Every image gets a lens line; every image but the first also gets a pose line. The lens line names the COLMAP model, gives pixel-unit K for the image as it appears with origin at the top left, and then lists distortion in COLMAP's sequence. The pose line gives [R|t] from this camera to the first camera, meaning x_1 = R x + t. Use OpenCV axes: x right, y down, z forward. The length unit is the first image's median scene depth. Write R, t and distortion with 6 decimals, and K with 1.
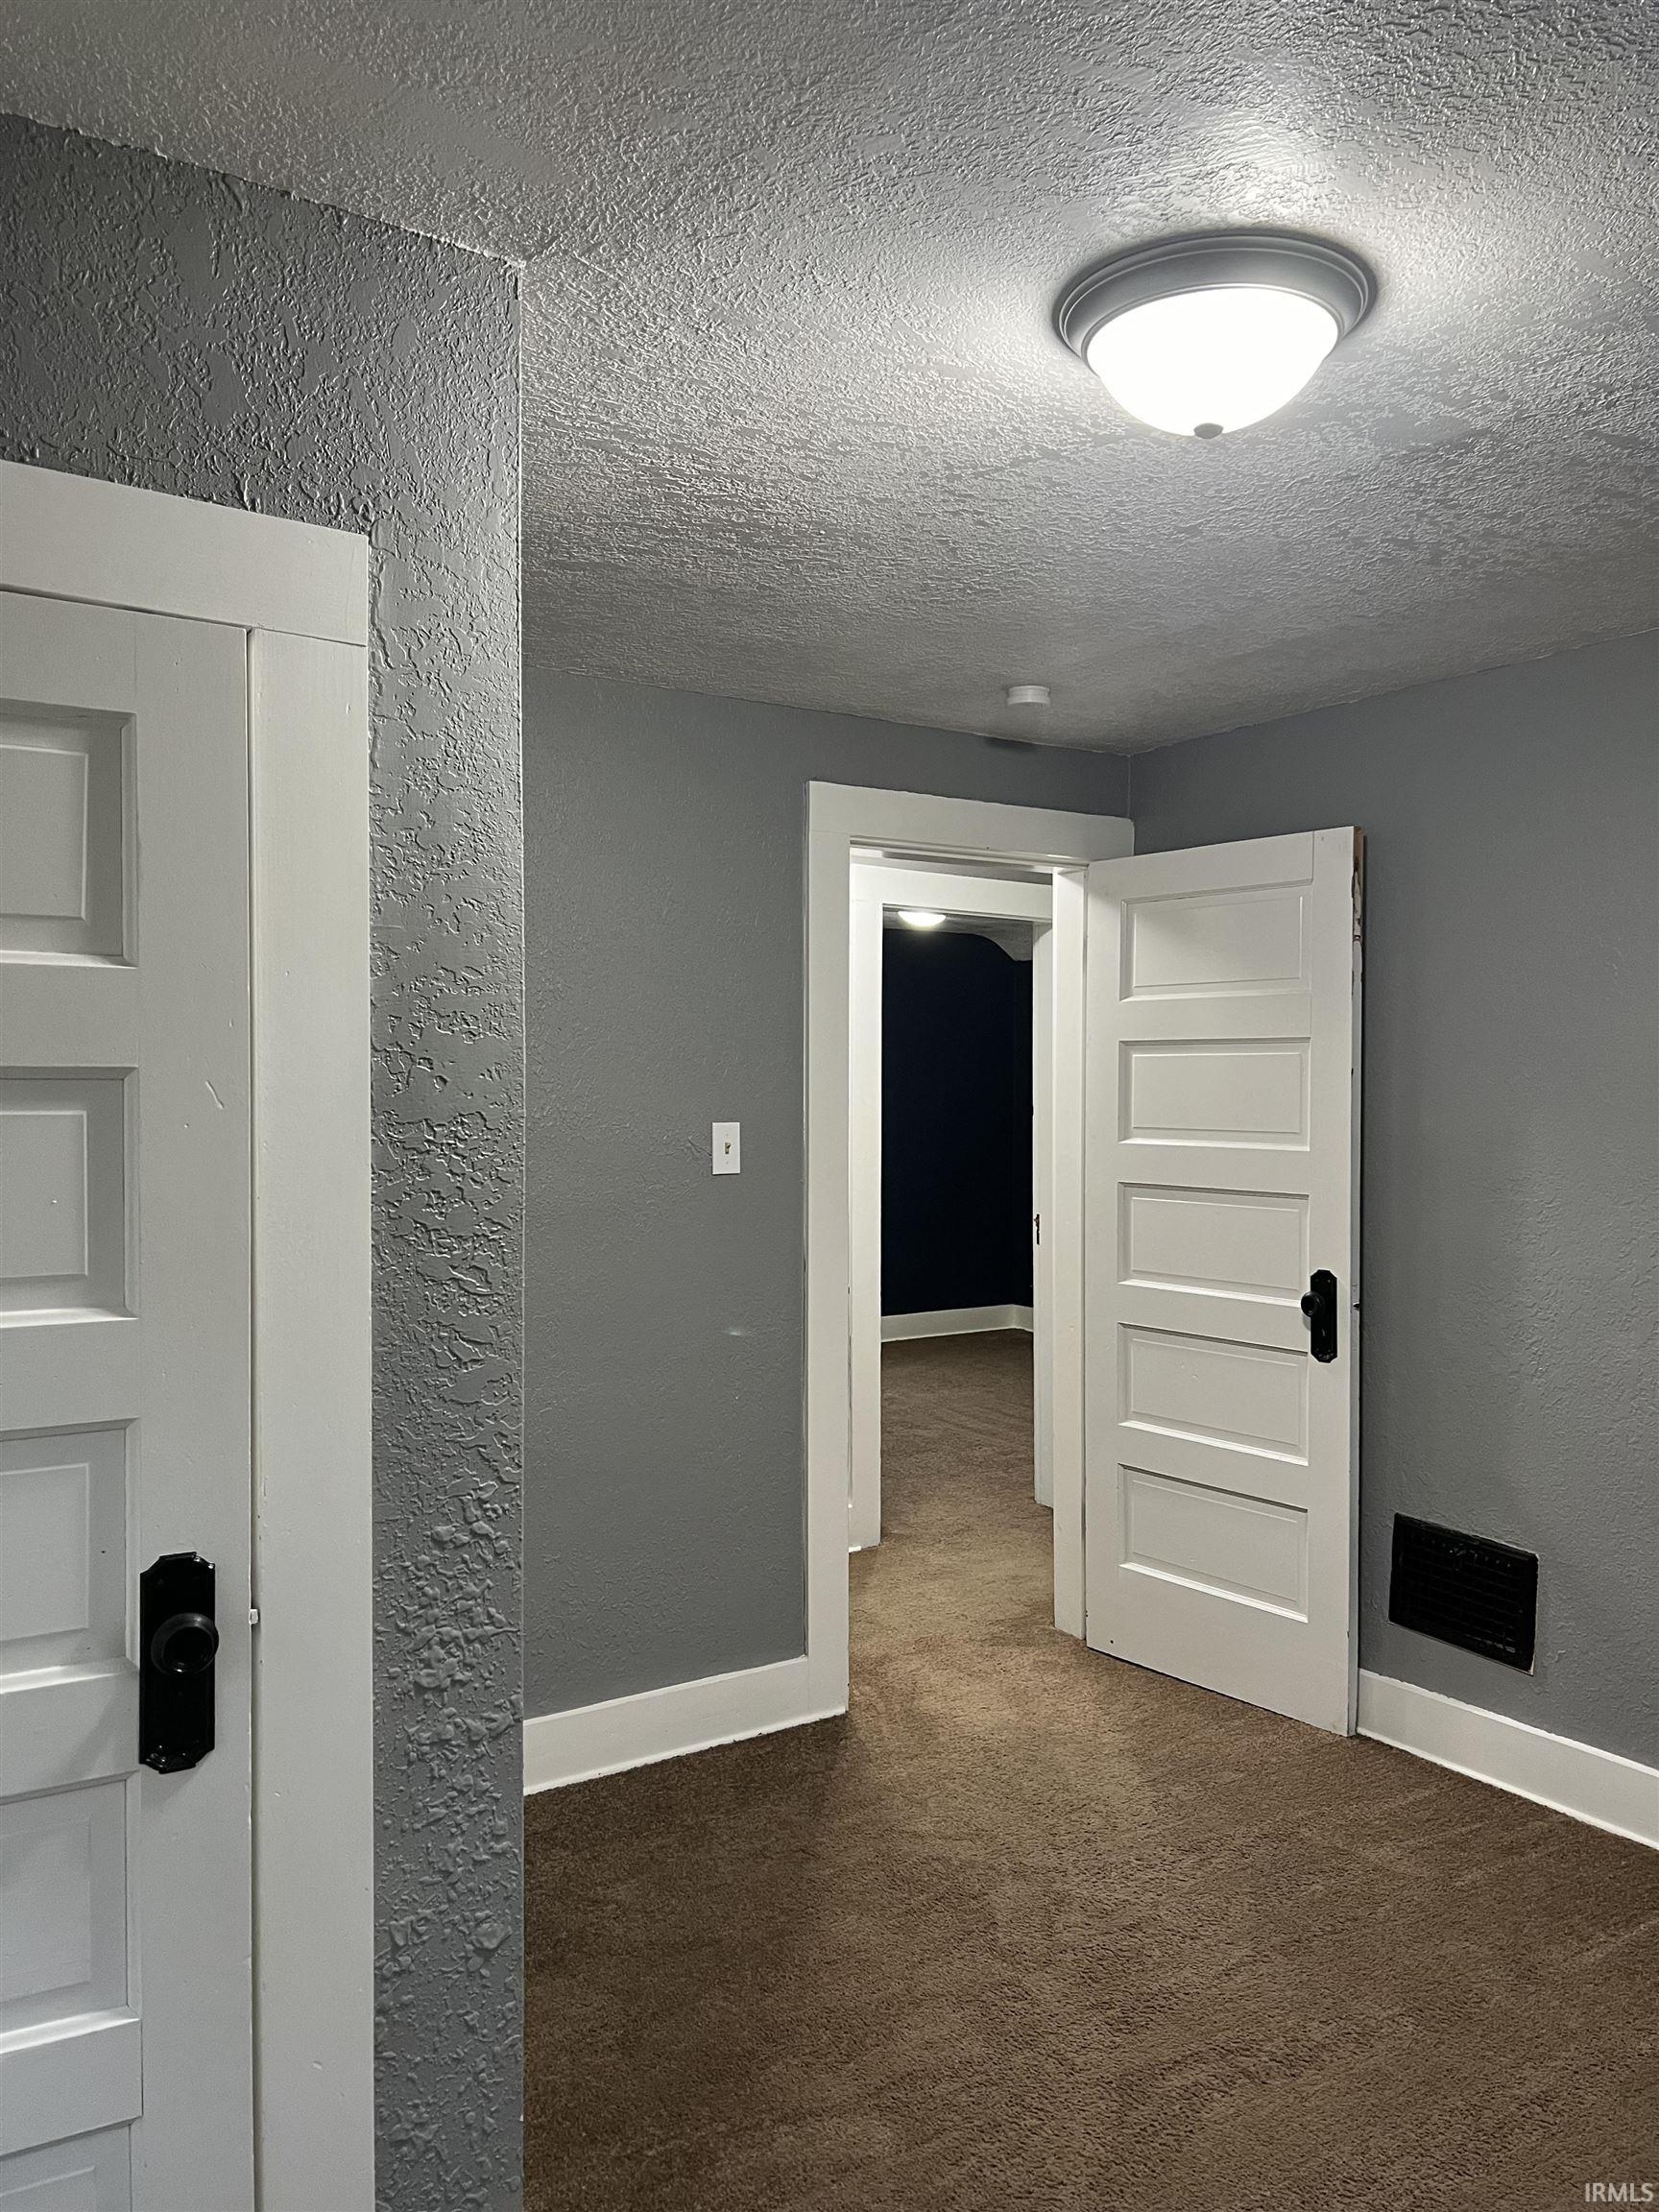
lens RADIAL K [[1667.2, 0, 844.1], [0, 1667.2, 1122.8], [0, 0, 1]] dist [0.065854, -0.071284]
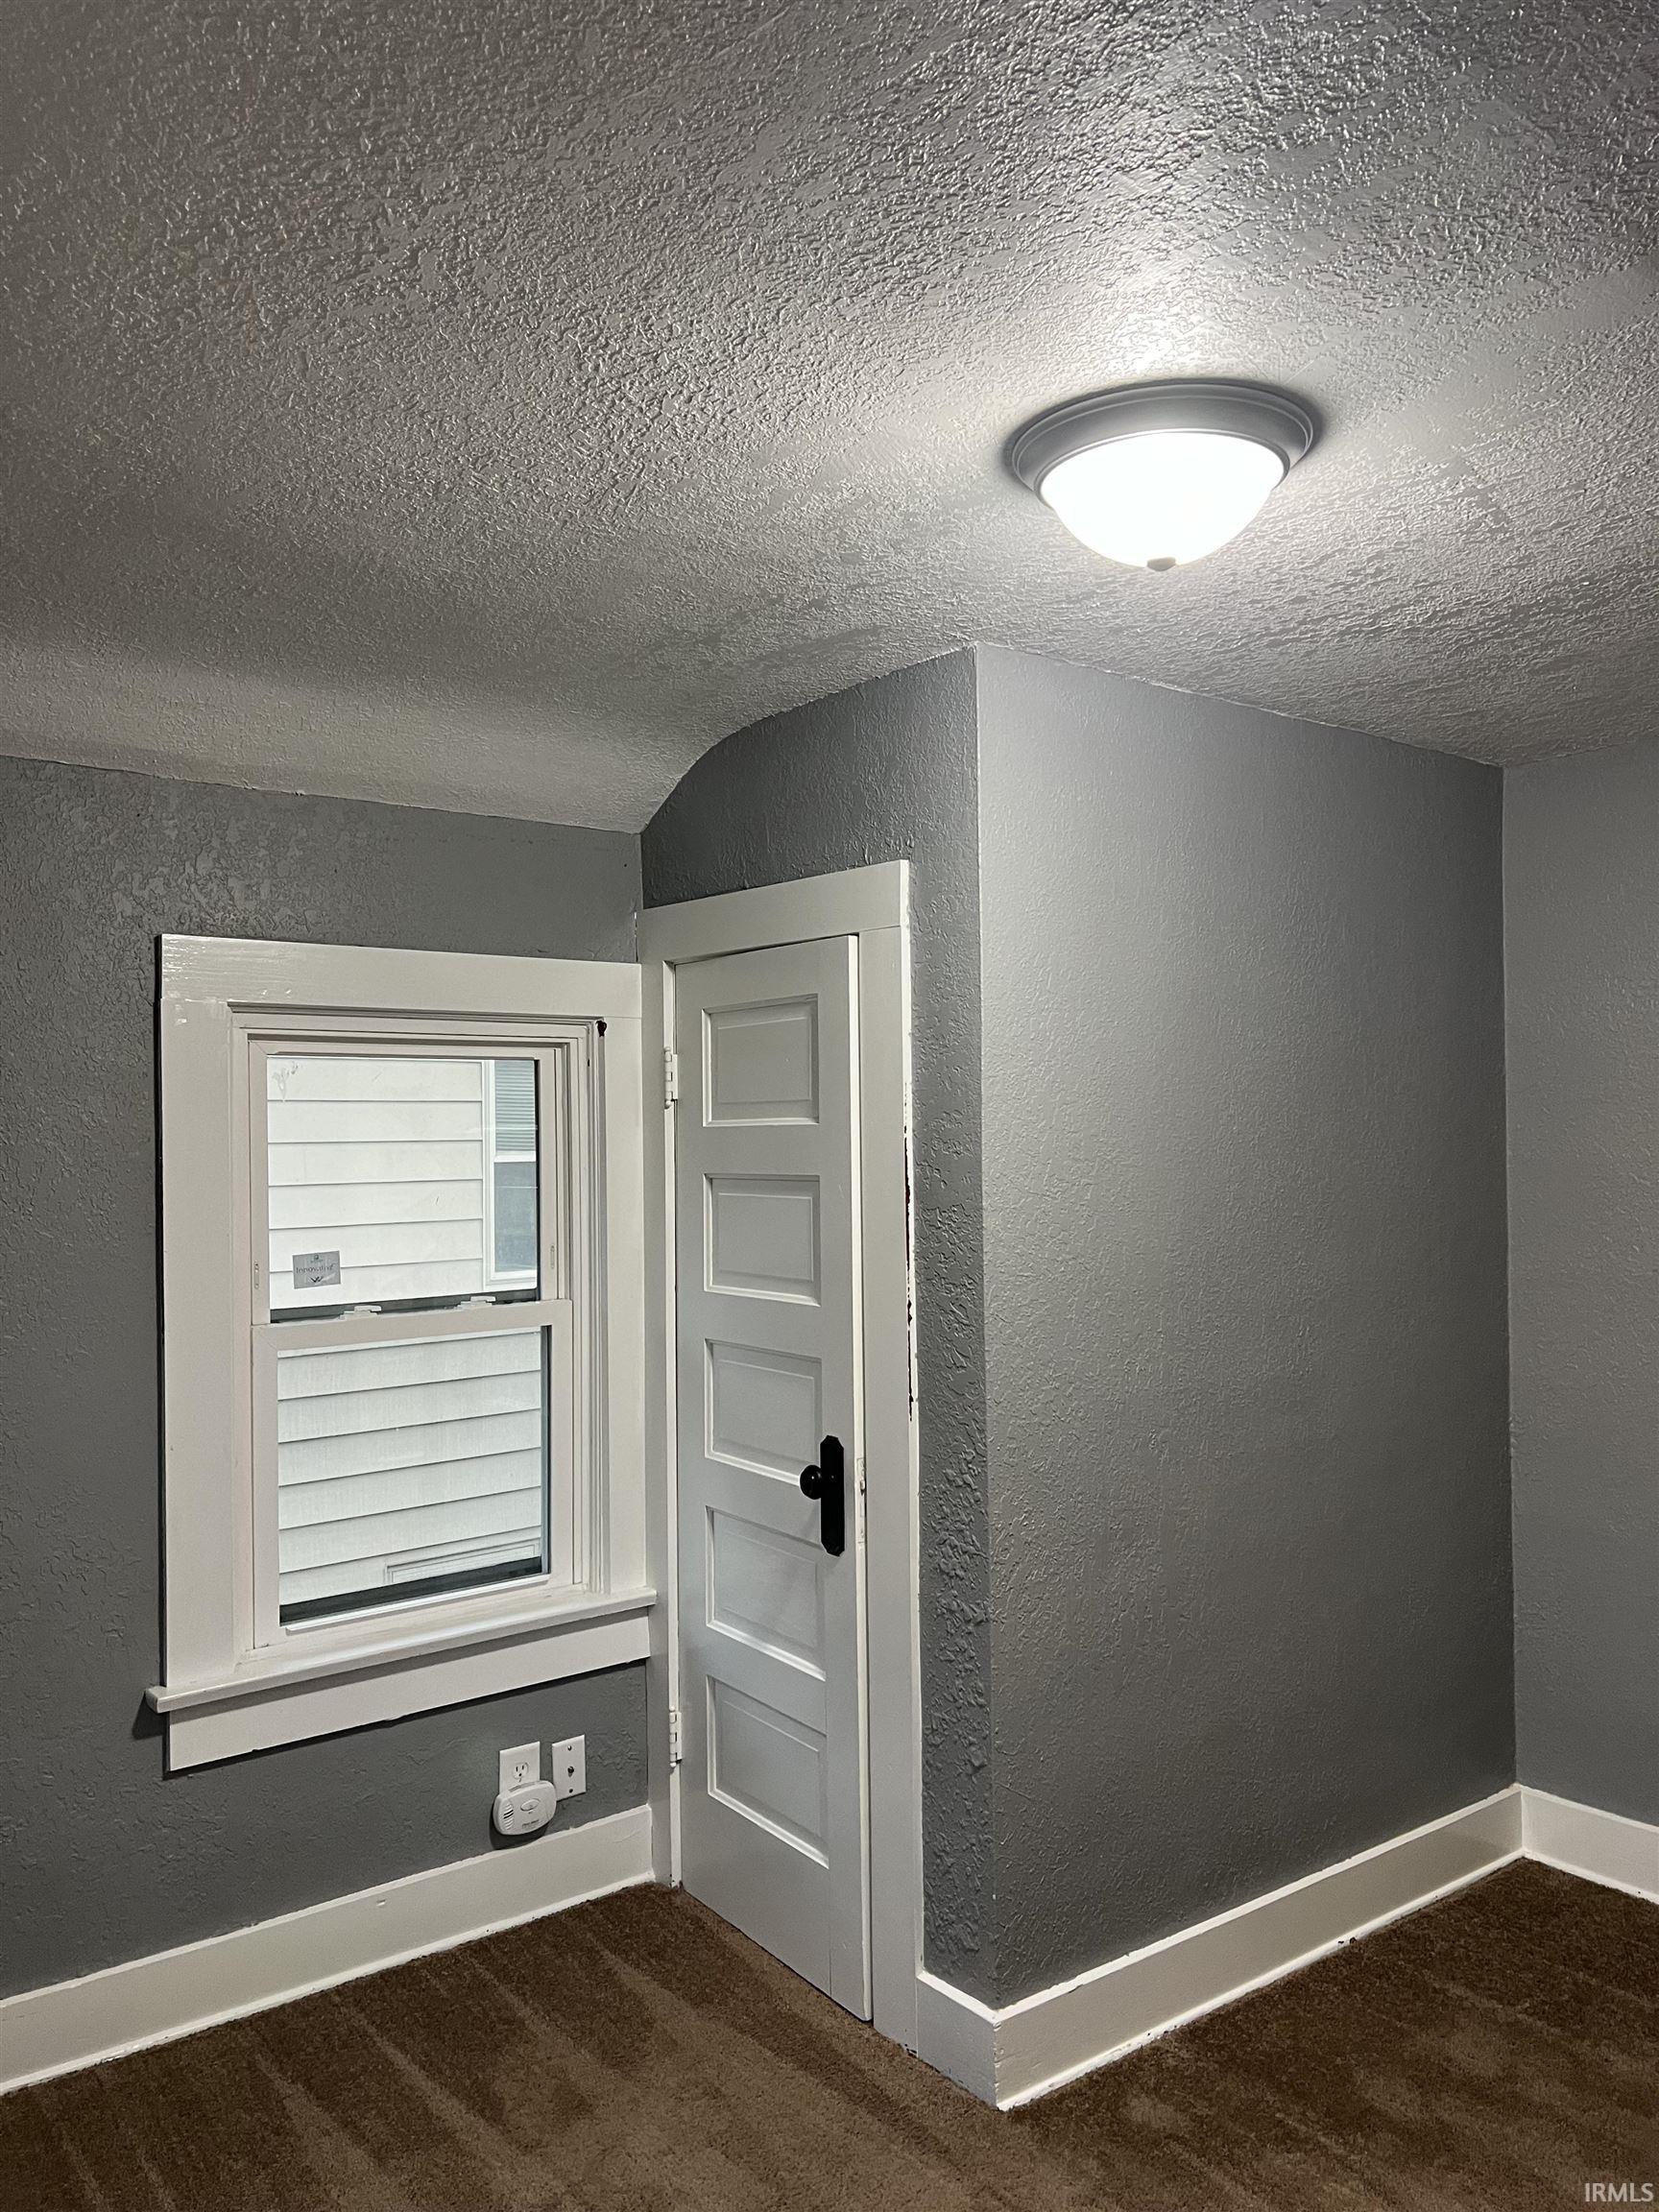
lens RADIAL K [[1667.2, 0, 844.1], [0, 1667.2, 1122.8], [0, 0, 1]] dist [0.065854, -0.071284]
pose [[0.067580, -0.011704, -0.997645, 1.294825], [-0.008348, 0.999890, -0.012296, -0.061013], [0.997679, 0.009159, 0.067475, 0.789308]]
